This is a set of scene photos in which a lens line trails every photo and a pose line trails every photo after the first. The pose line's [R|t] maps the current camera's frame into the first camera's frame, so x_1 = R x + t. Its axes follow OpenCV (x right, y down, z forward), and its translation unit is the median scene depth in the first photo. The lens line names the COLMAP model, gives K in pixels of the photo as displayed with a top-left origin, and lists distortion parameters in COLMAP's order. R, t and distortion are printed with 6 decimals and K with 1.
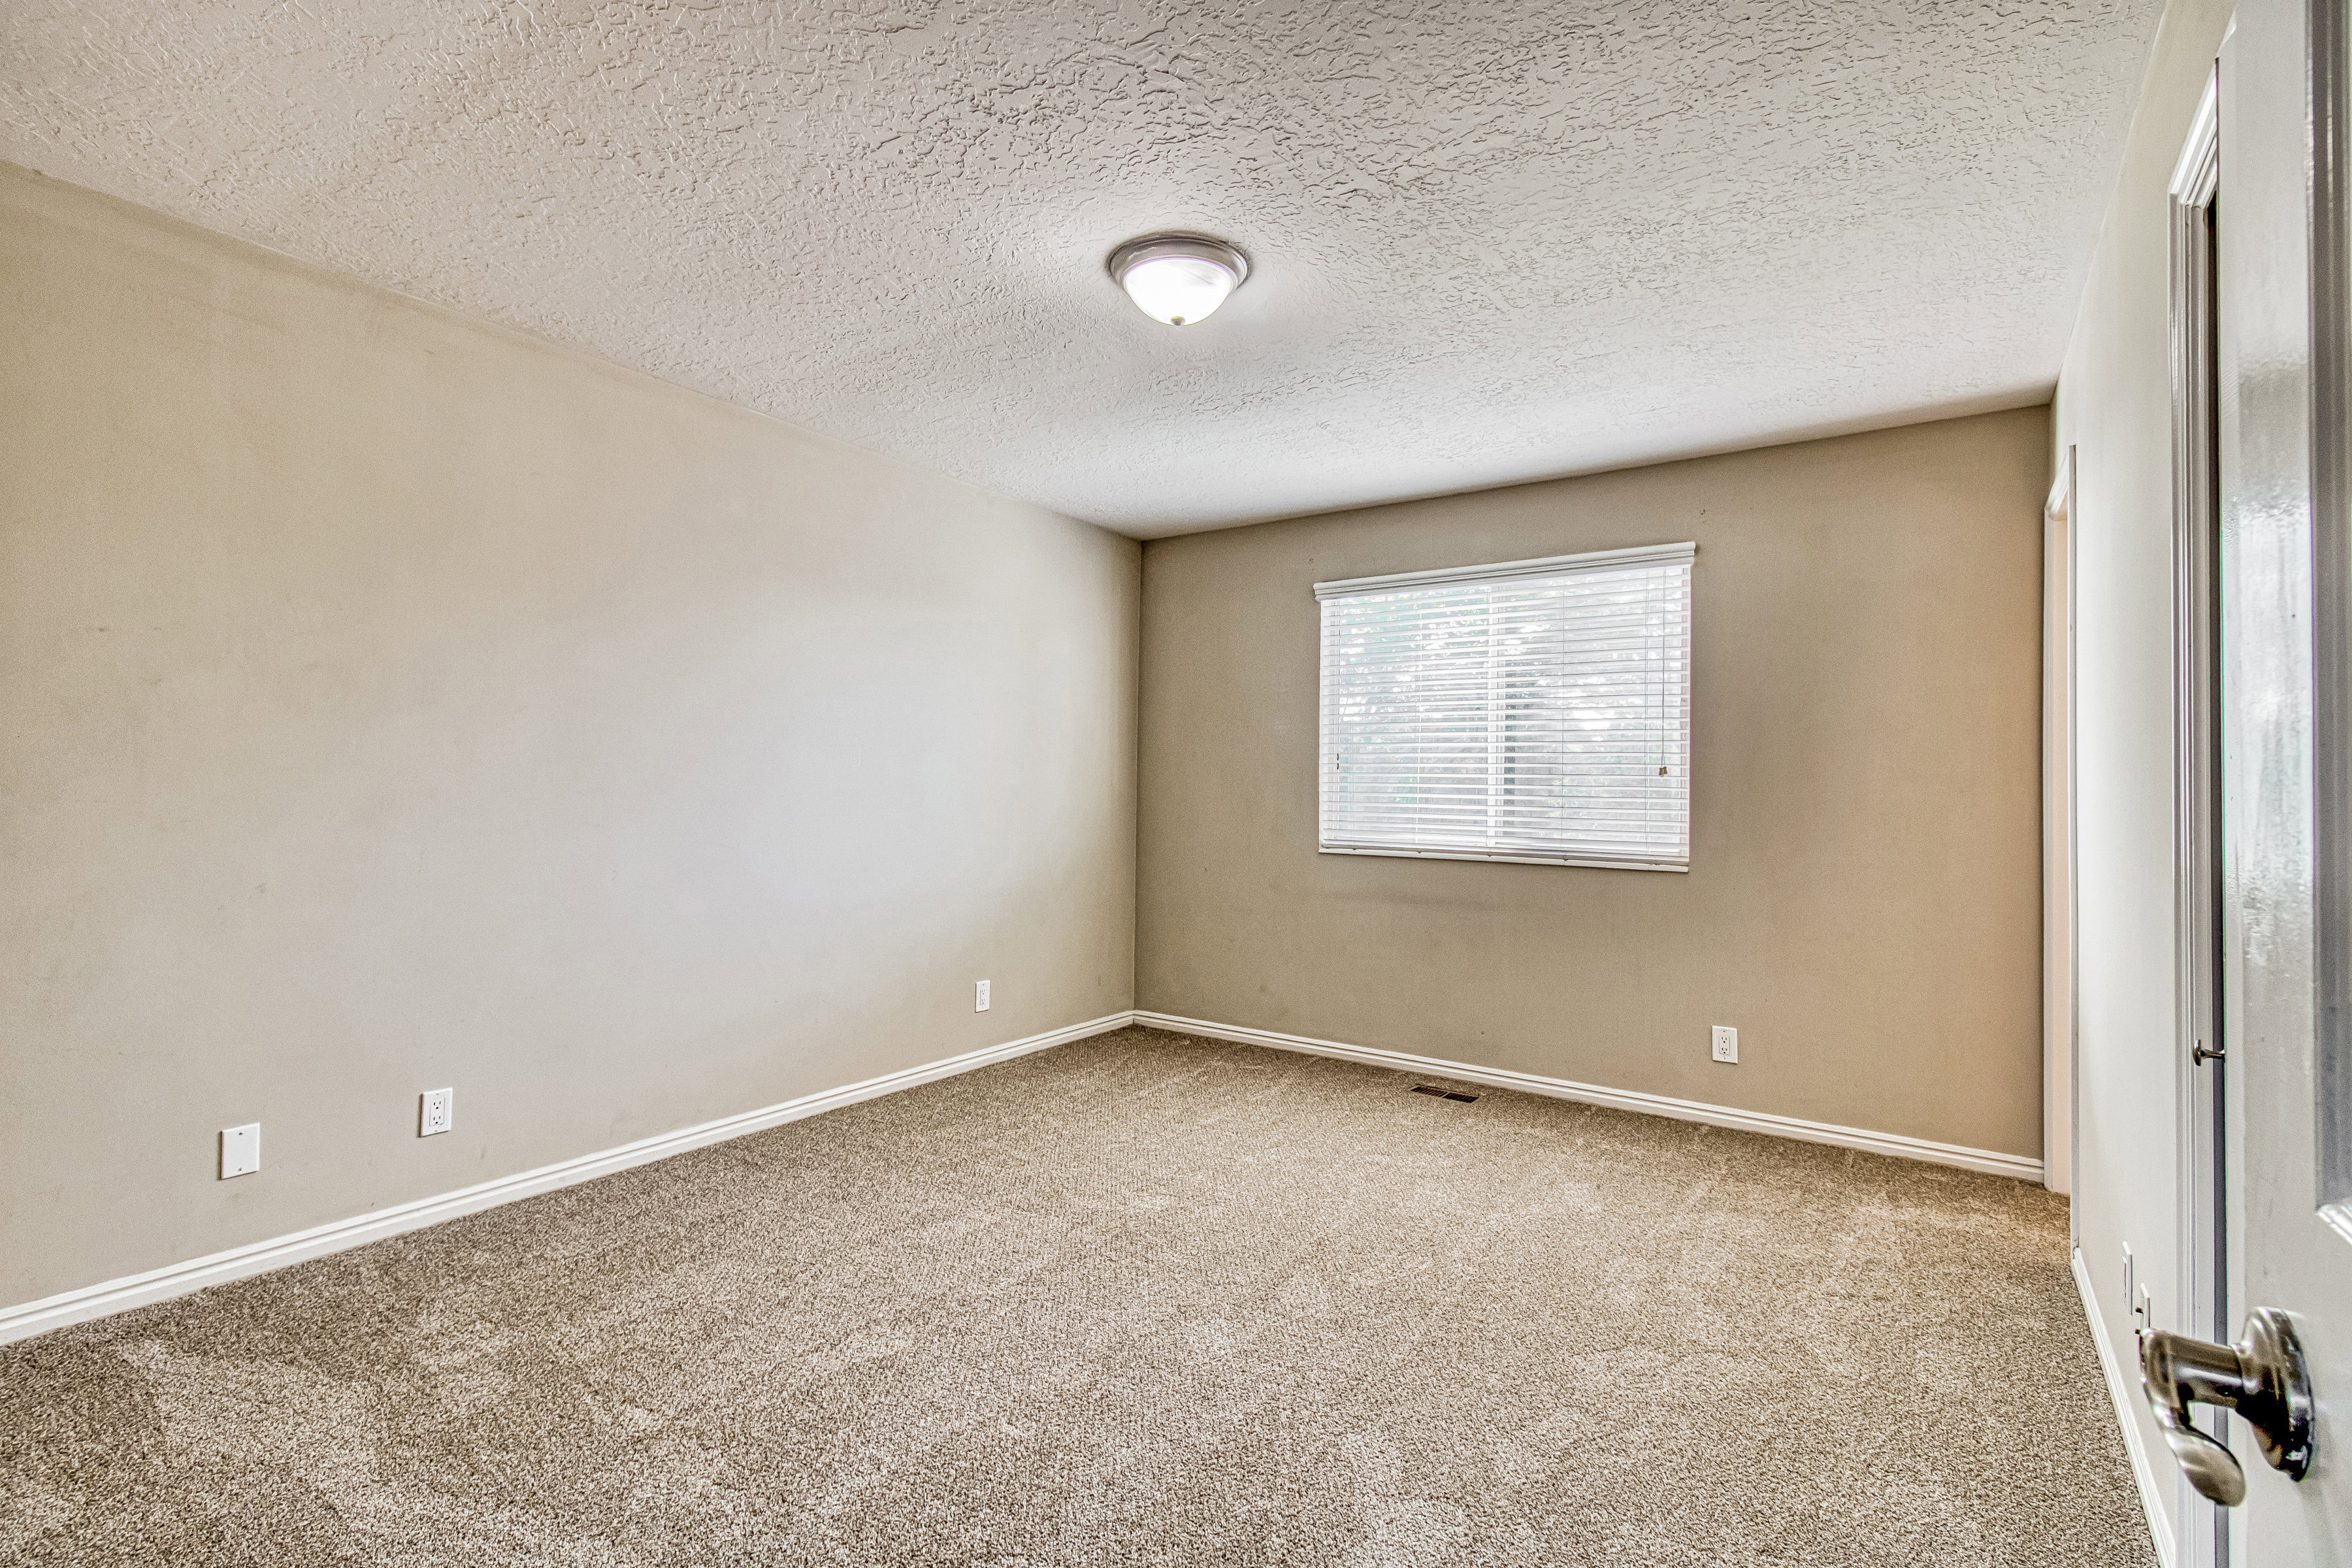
lens RADIAL K [[1083.8, 0, 1176.0], [0, 1083.8, 784.0], [0, 0, 1]] dist [0.000396, 0.000032]
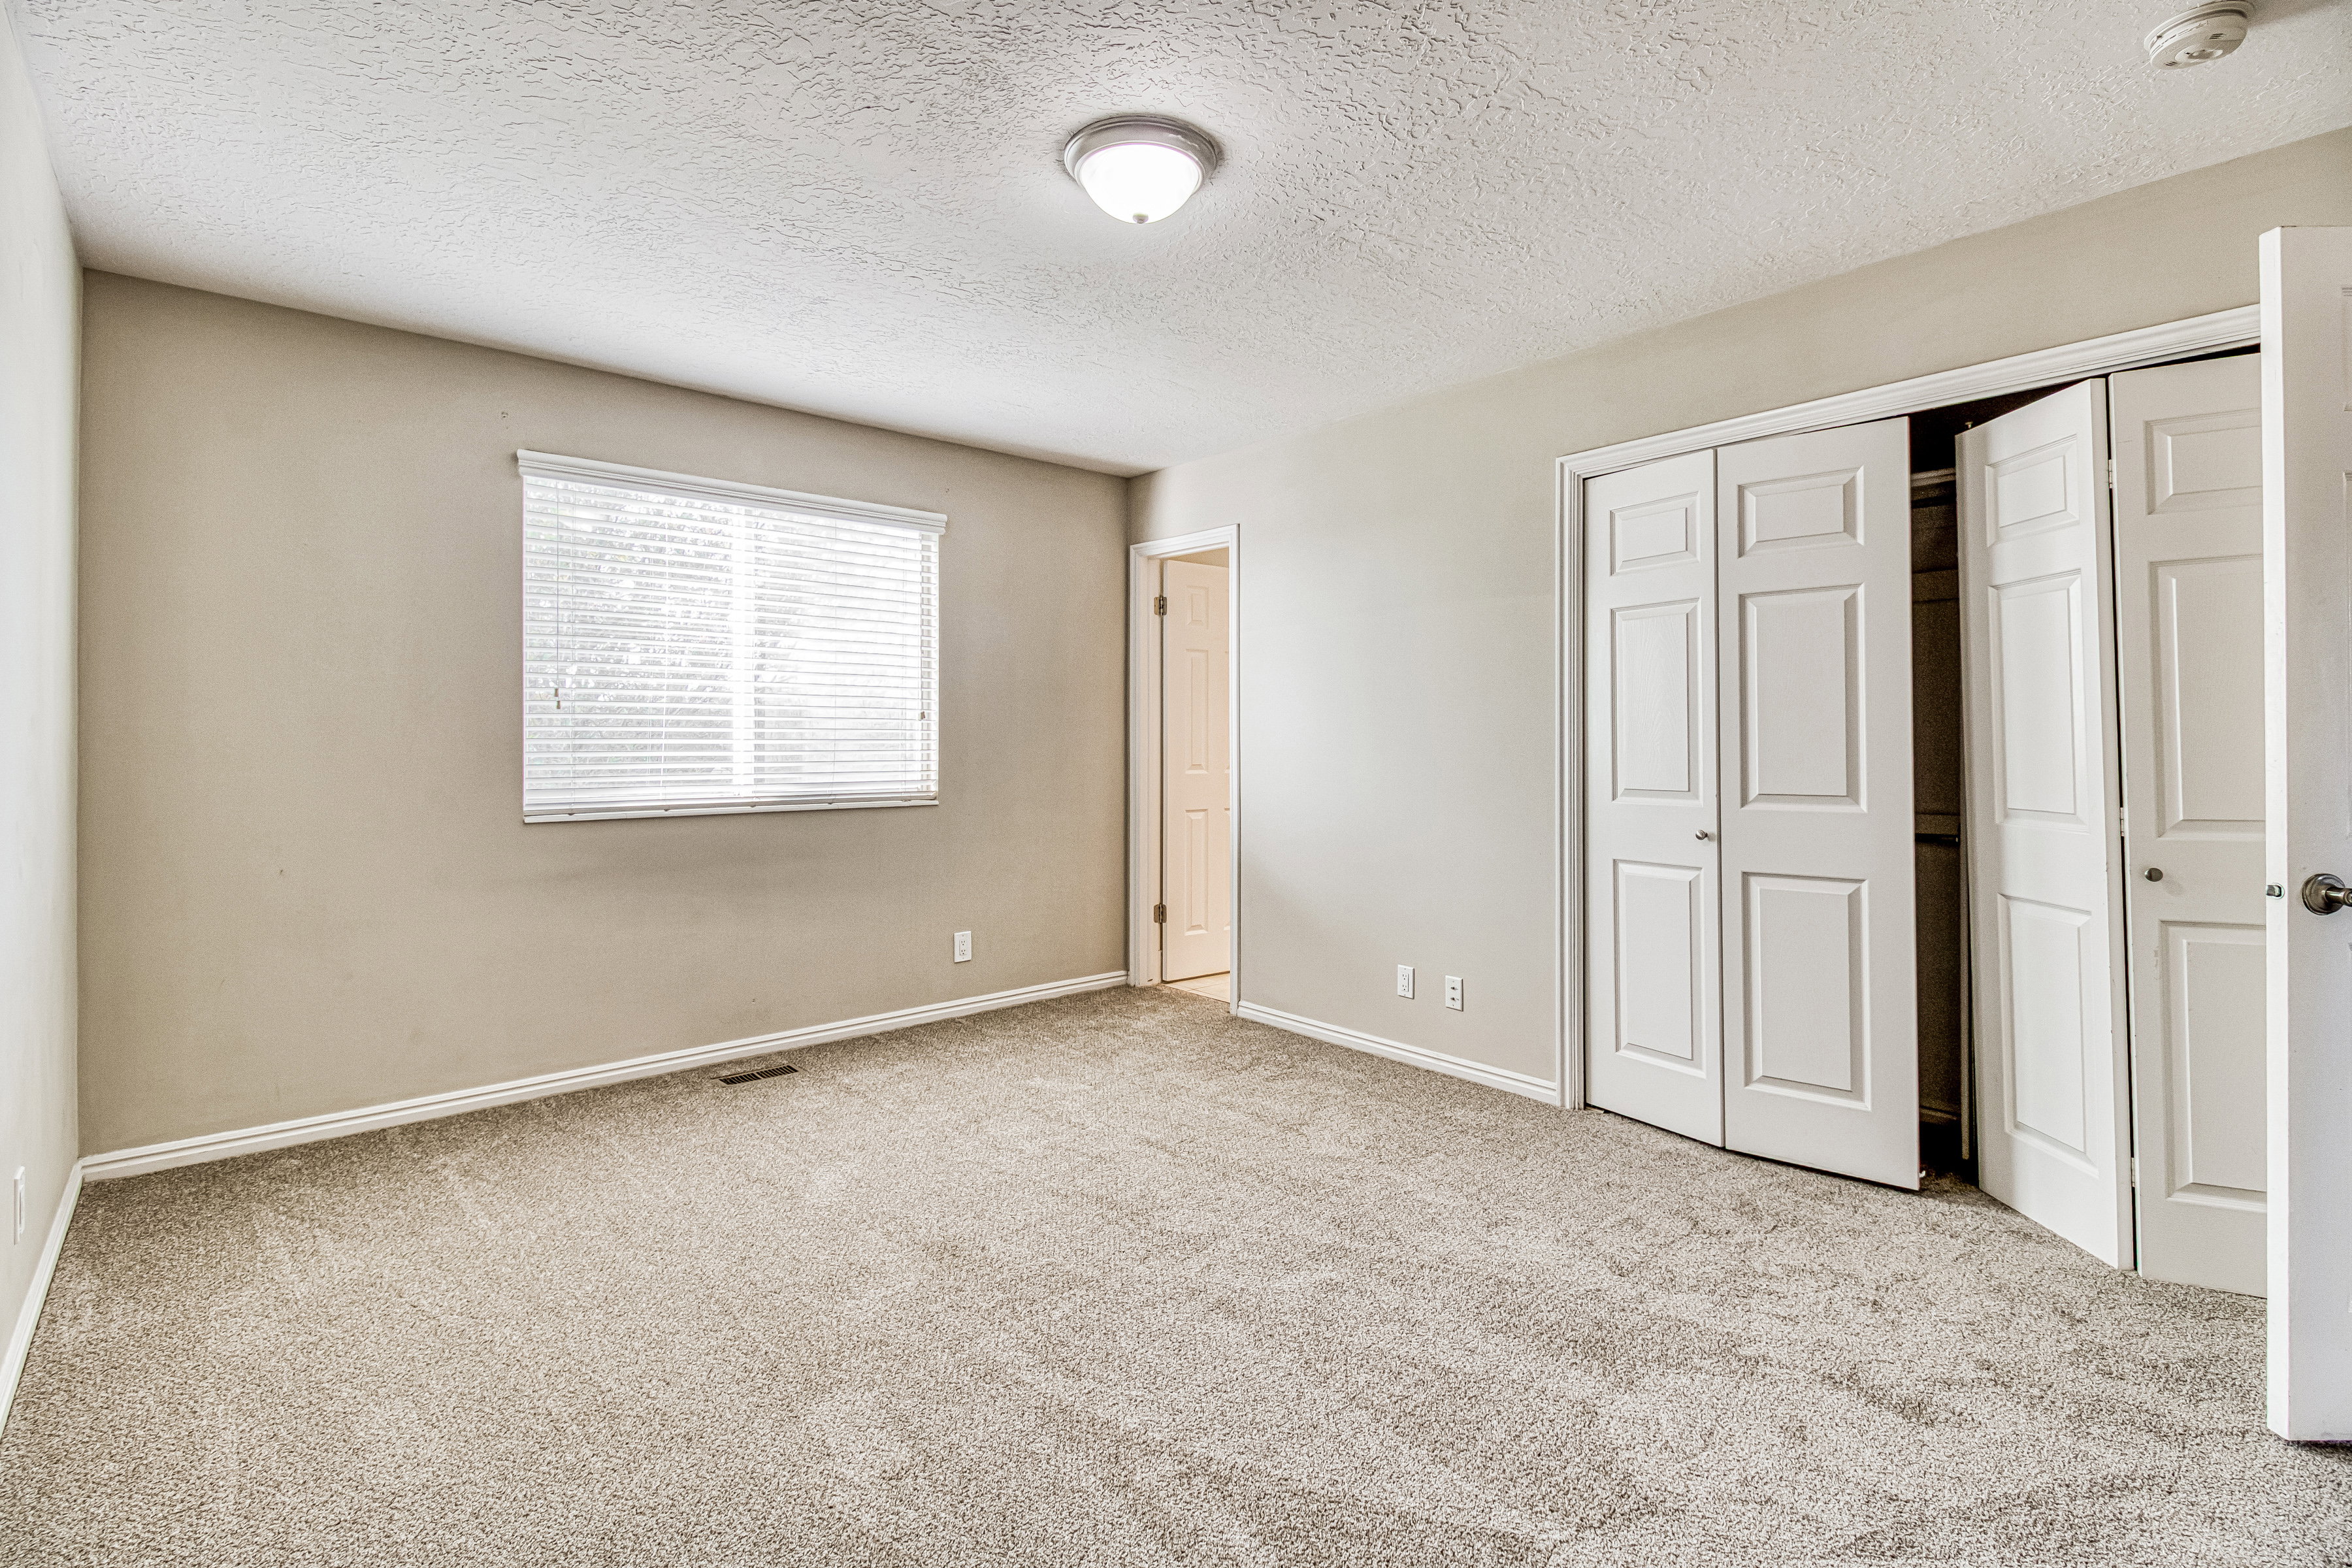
lens RADIAL K [[1065.6, 0, 1174.6], [0, 1065.6, 741.0], [0, 0, 1]] dist [-0.000379, -0.000074]
pose [[0.229495, -0.016244, 0.973174, -0.519002], [-0.002153, 0.999850, 0.017197, -0.004820], [-0.973307, -0.006042, 0.229426, 0.461921]]
